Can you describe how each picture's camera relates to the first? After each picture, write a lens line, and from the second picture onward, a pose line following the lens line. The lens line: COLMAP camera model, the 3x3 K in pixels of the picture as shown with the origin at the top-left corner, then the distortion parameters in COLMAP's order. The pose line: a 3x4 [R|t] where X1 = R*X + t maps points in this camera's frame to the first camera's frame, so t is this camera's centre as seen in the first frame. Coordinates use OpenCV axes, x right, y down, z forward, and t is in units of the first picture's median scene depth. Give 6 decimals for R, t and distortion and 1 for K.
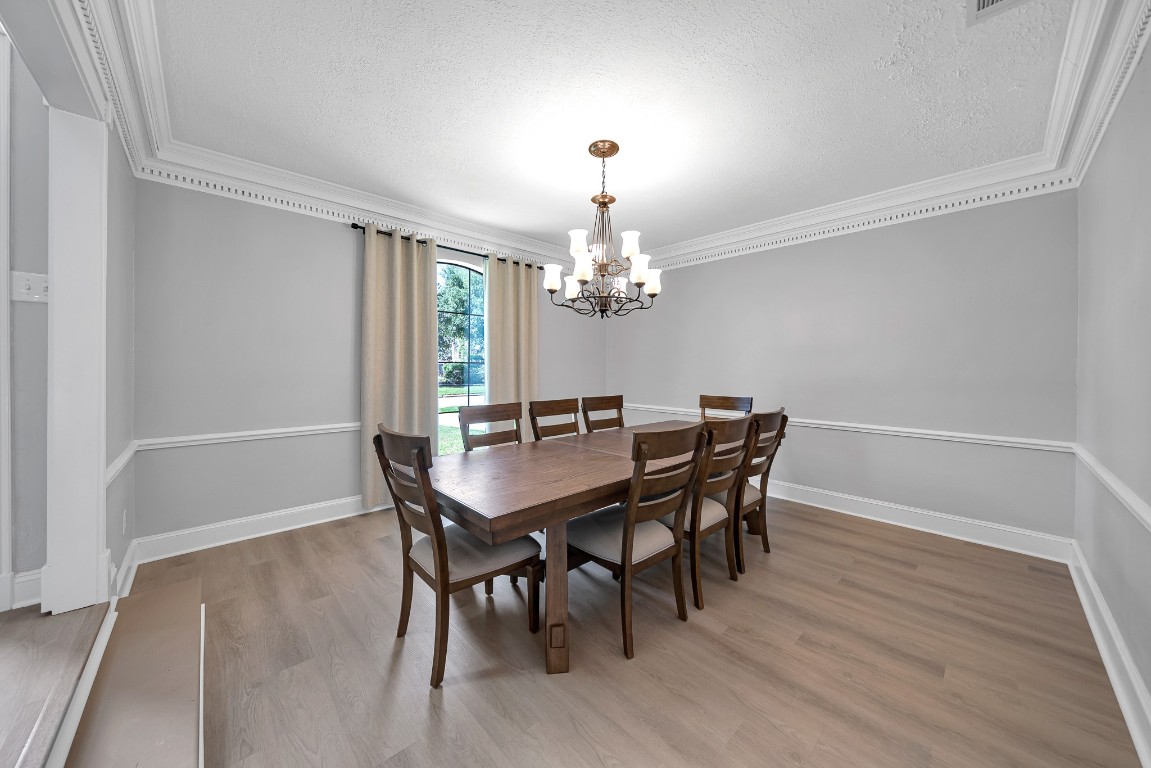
lens RADIAL K [[395.1, 0, 574.3], [0, 395.1, 375.5], [0, 0, 1]] dist [0.008871, 0.000114]
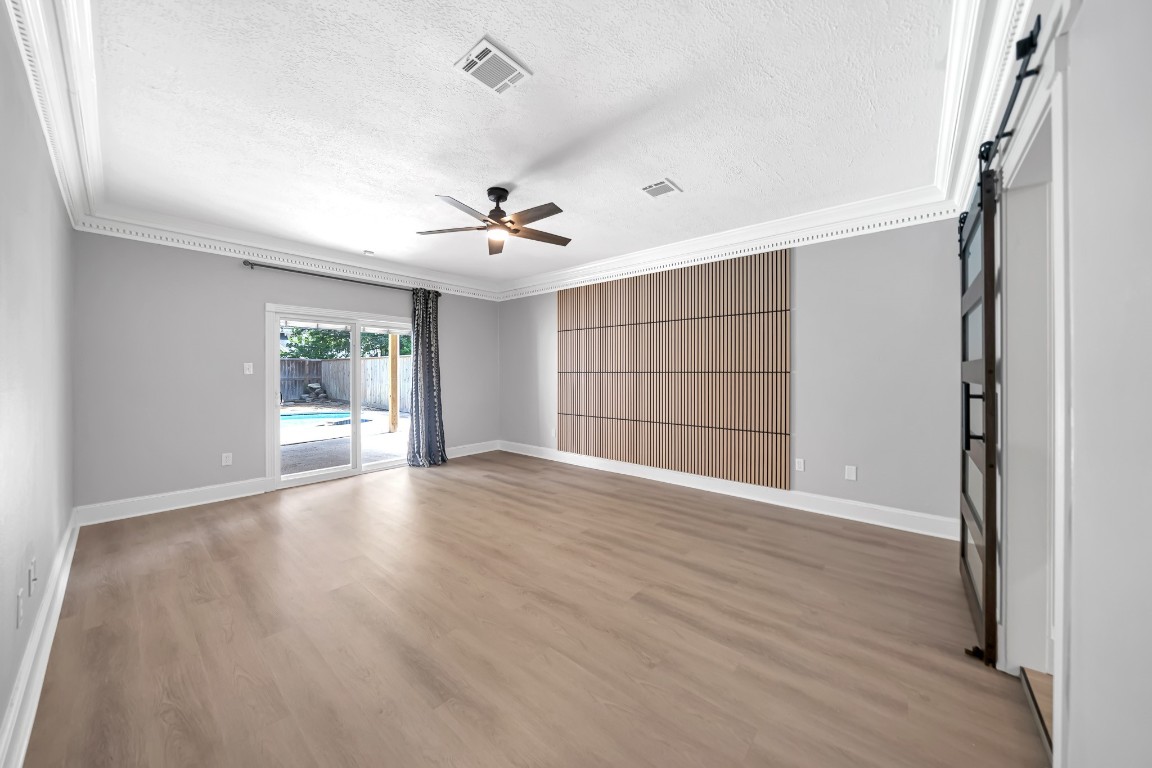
lens RADIAL K [[394.3, 0, 577.9], [0, 394.3, 380.0], [0, 0, 1]] dist [0.000711, -0.000147]
pose [[0.996872, -0.008094, 0.078616, 0.265237], [0.008547, 0.999949, -0.005432, 0.010710], [-0.078568, 0.006087, 0.996890, -0.254706]]
